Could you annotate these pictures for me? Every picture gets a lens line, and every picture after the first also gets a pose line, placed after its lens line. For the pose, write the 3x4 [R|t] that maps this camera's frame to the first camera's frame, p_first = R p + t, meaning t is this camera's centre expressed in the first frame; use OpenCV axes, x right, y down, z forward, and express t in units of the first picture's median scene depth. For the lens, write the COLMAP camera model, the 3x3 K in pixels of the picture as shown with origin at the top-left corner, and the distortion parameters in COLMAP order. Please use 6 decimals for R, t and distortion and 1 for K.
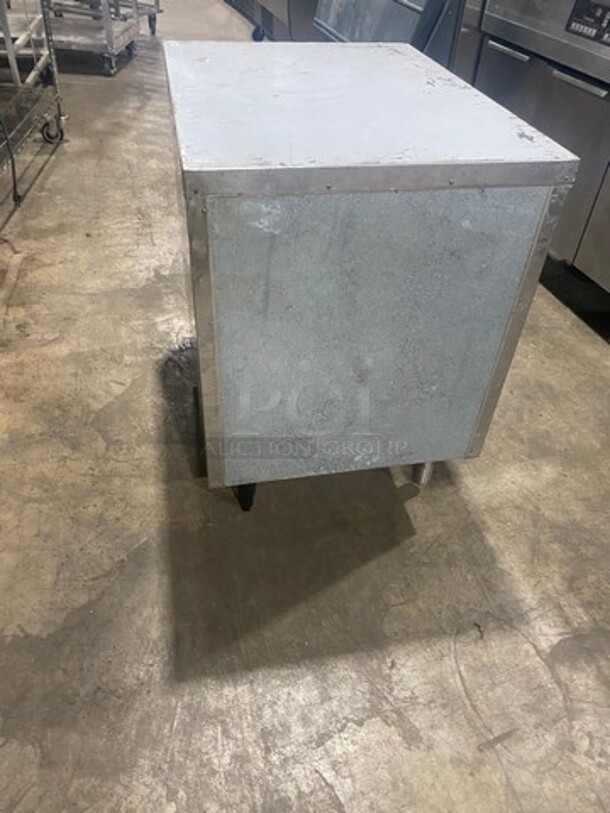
lens RADIAL K [[617.0, 0, 303.5], [0, 617.0, 404.1], [0, 0, 1]] dist [-0.000313, 0.008832]
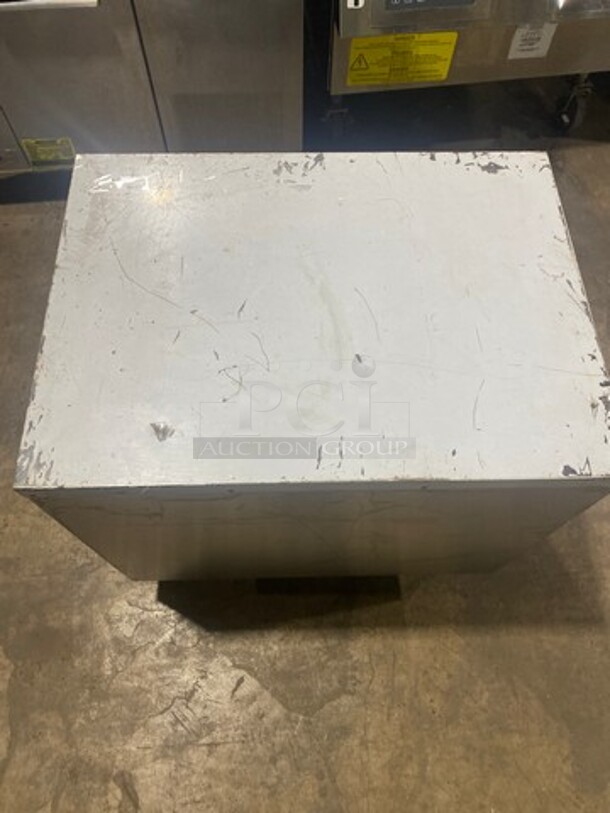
lens RADIAL K [[617.0, 0, 302.3], [0, 617.0, 403.9], [0, 0, 1]] dist [-0.000313, 0.008832]
pose [[0.175370, -0.904321, 0.389163, -0.313505], [0.640097, 0.405070, 0.652835, -0.785378], [-0.748011, 0.134615, 0.649891, 0.418755]]
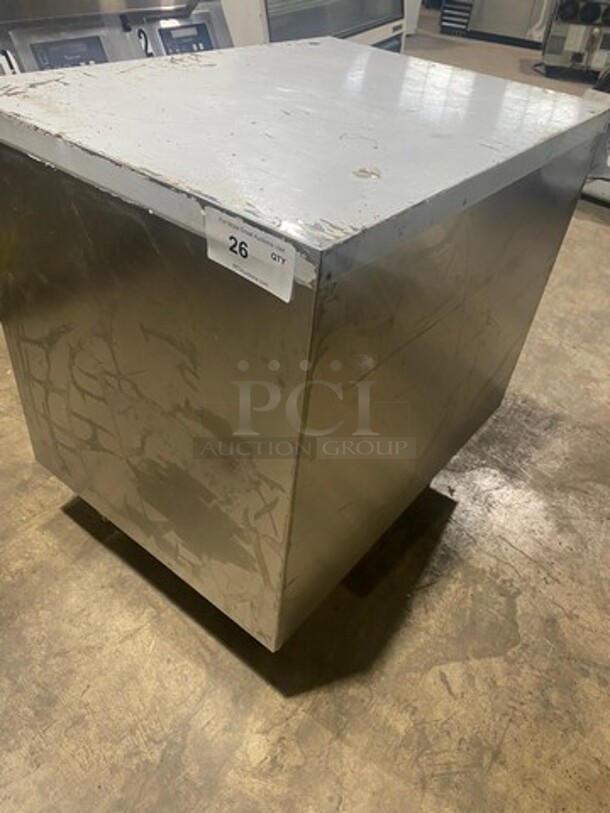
lens RADIAL K [[617.0, 0, 308.5], [0, 617.0, 409.5], [0, 0, 1]] dist [-0.000313, 0.008832]
pose [[-0.639327, -0.573459, 0.512255, -0.437615], [0.397047, 0.324304, 0.858592, -0.835998], [-0.658494, 0.752311, 0.020354, 1.031263]]
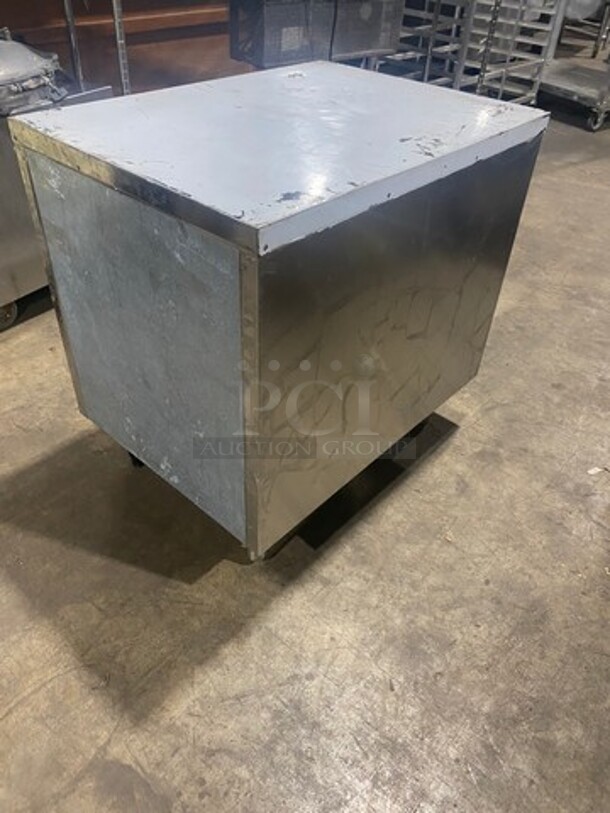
lens RADIAL K [[617.0, 0, 303.0], [0, 617.0, 408.4], [0, 0, 1]] dist [-0.000313, 0.008832]
pose [[0.594230, 0.498811, -0.630934, 0.693774], [-0.536715, 0.830172, 0.150835, -0.225369], [0.599022, 0.249001, 0.761033, 0.312907]]
